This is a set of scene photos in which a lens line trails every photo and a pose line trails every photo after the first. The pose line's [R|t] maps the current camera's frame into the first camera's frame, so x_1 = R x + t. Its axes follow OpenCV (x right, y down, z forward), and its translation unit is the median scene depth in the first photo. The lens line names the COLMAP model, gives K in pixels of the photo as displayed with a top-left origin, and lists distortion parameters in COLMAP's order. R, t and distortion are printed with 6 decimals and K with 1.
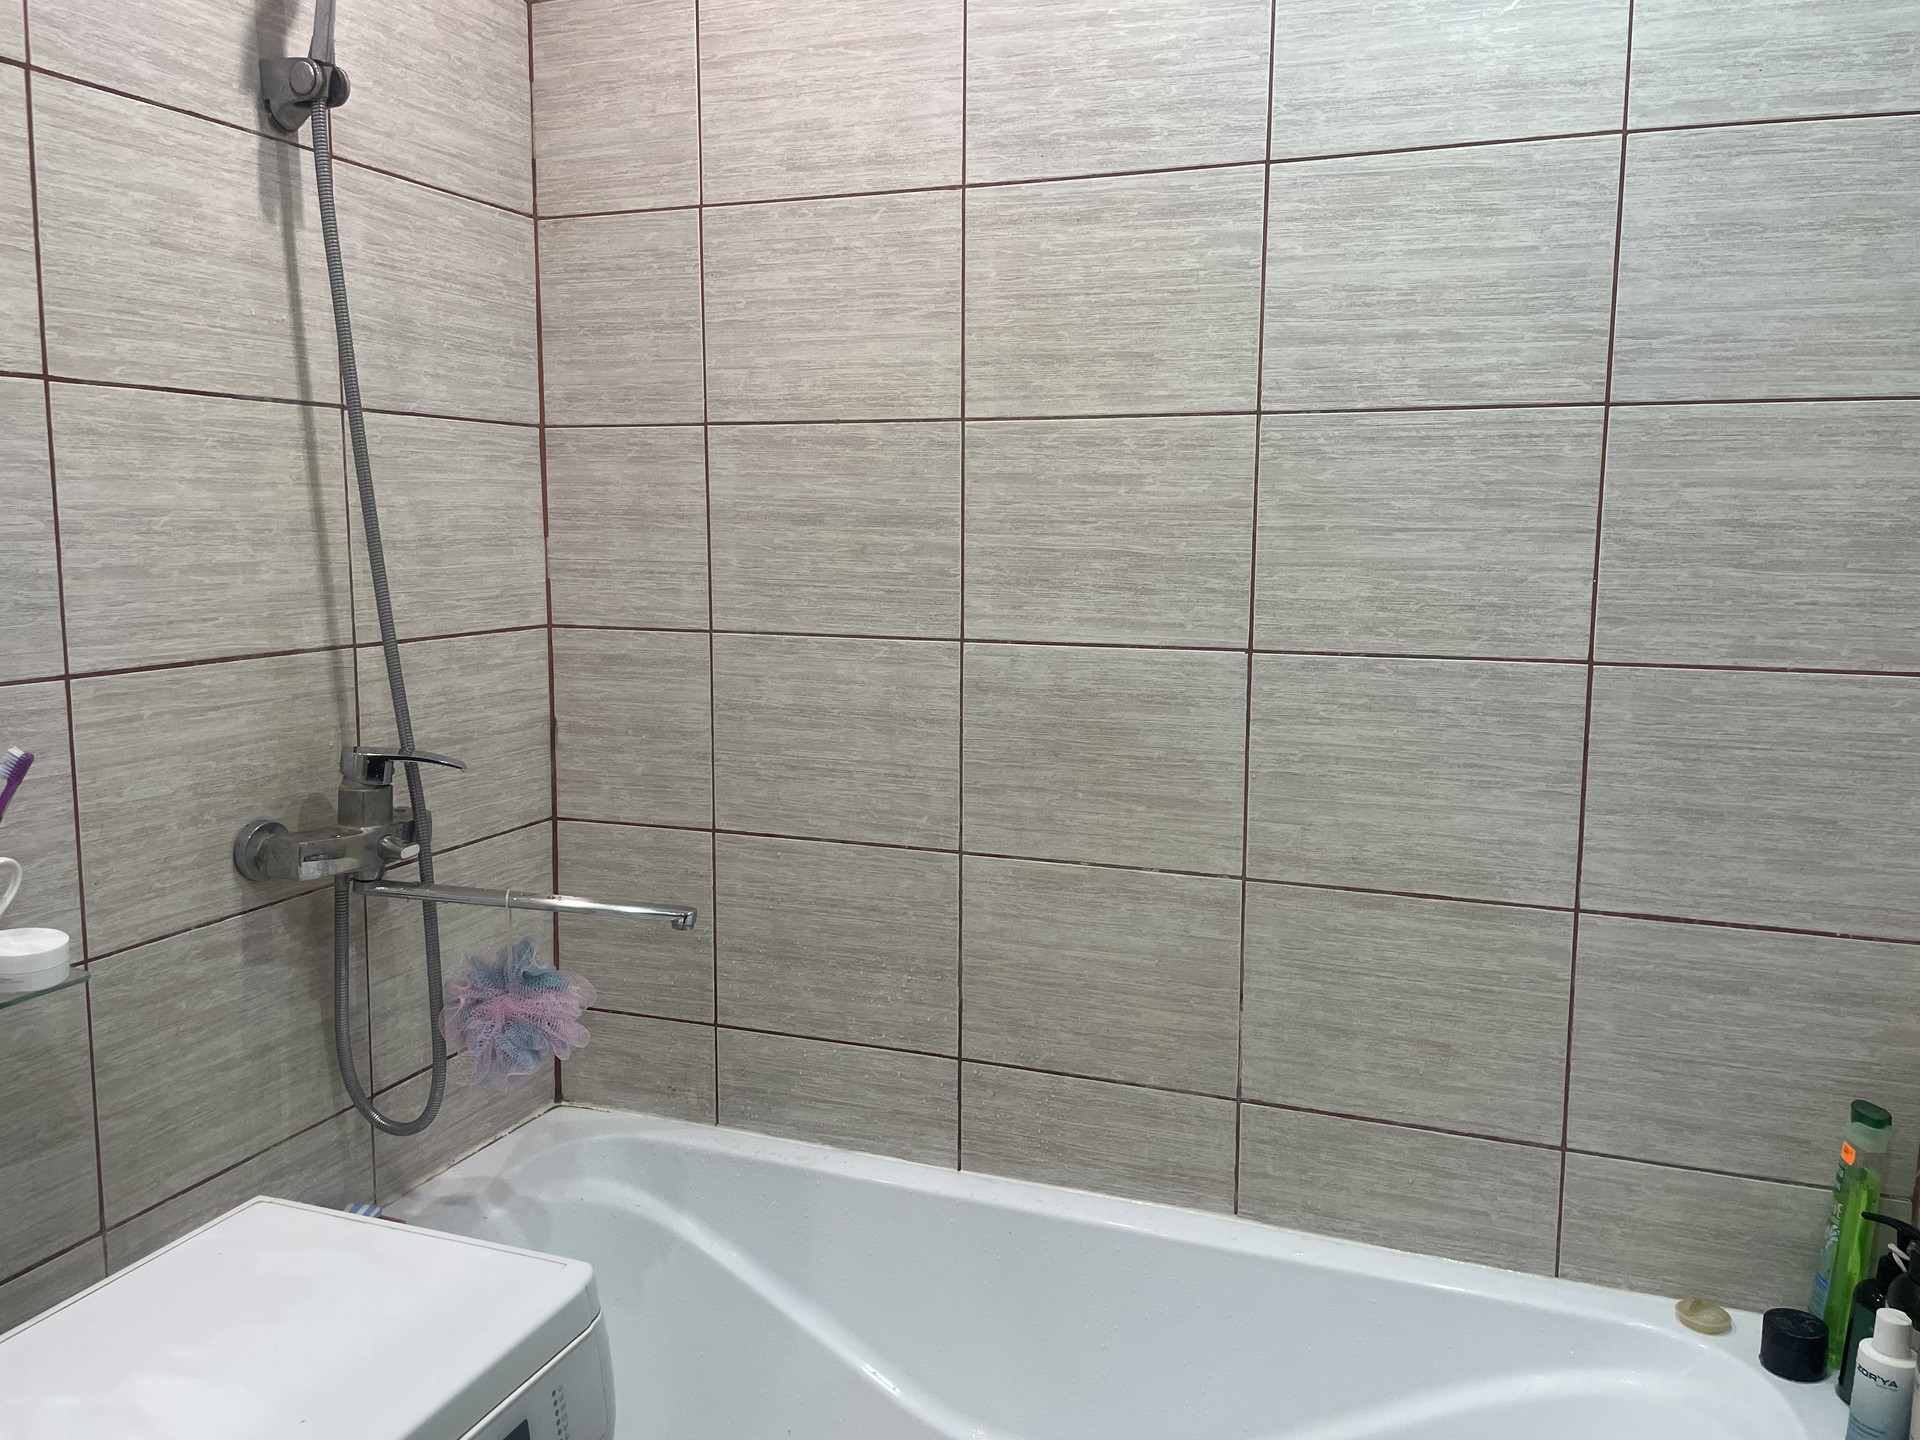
lens RADIAL K [[1472.9, 0, 977.2], [0, 1472.9, 704.9], [0, 0, 1]] dist [0.086715, -0.097128]
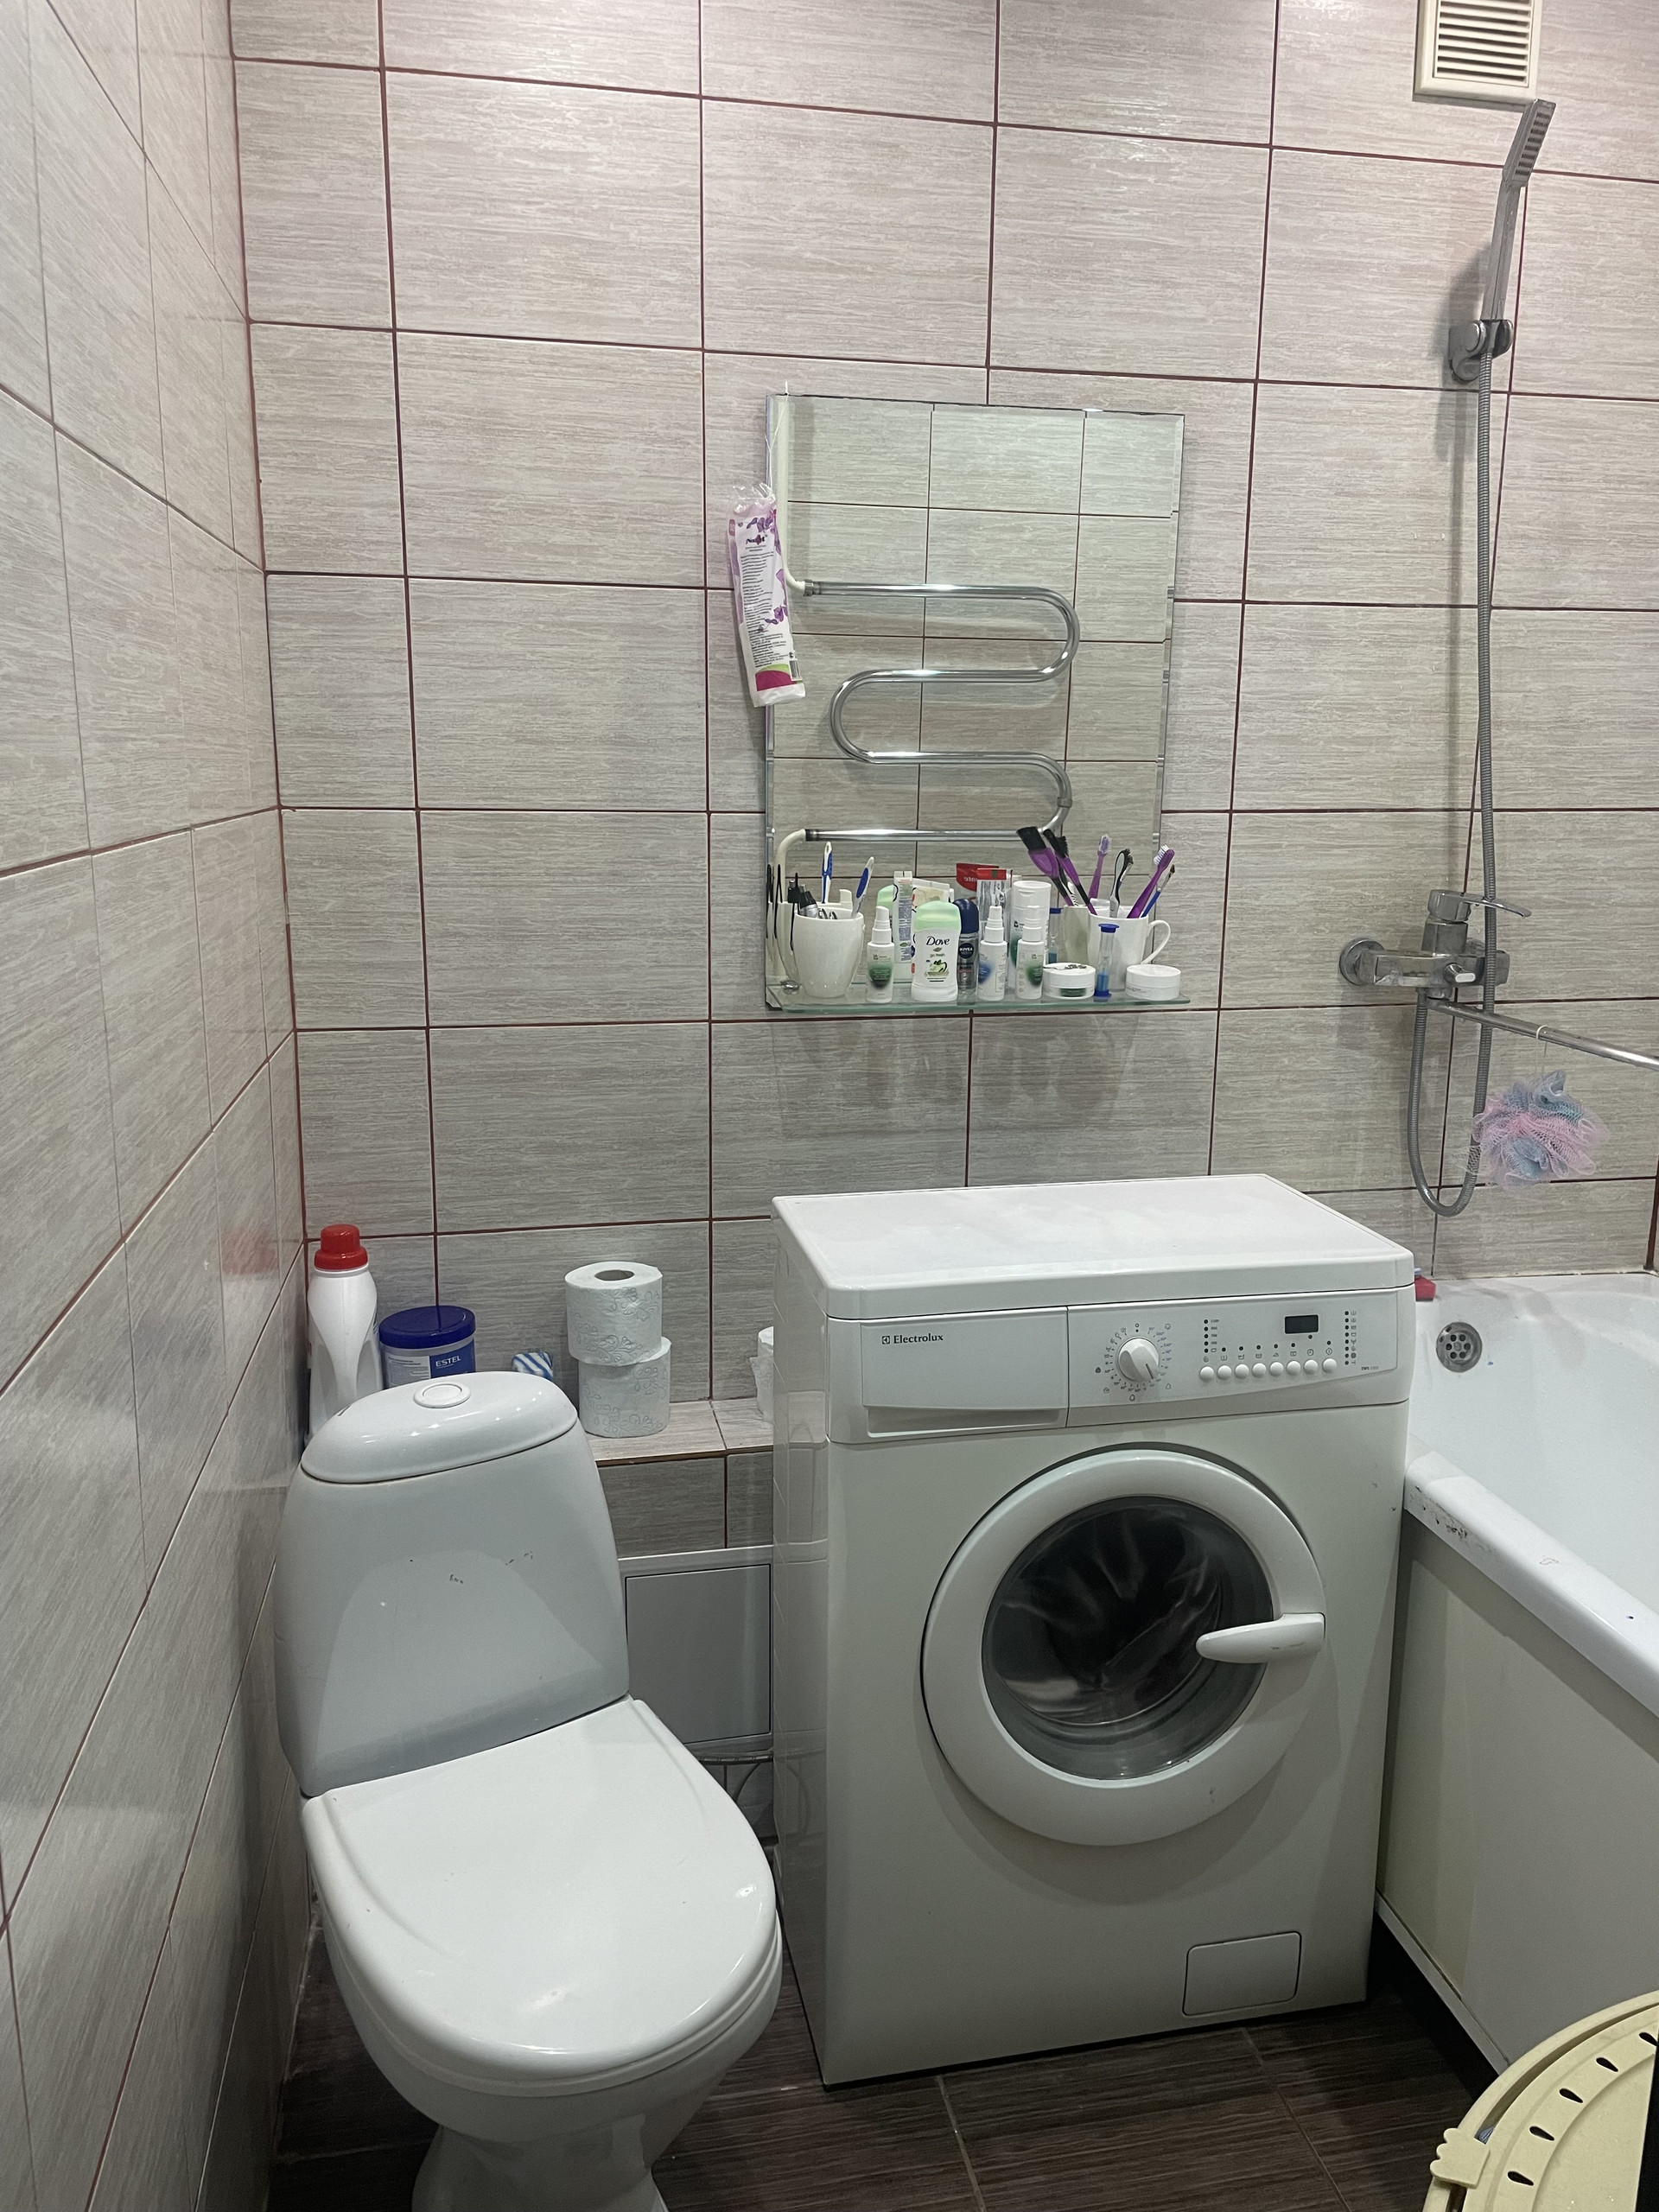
lens RADIAL K [[1696.9, 0, 850.7], [0, 1696.9, 1105.0], [0, 0, 1]] dist [0.086715, -0.097128]
pose [[0.543634, 0.171334, -0.821648, 0.535351], [-0.112271, 0.984990, 0.131112, 0.076173], [0.831779, 0.020971, 0.554710, -0.201197]]
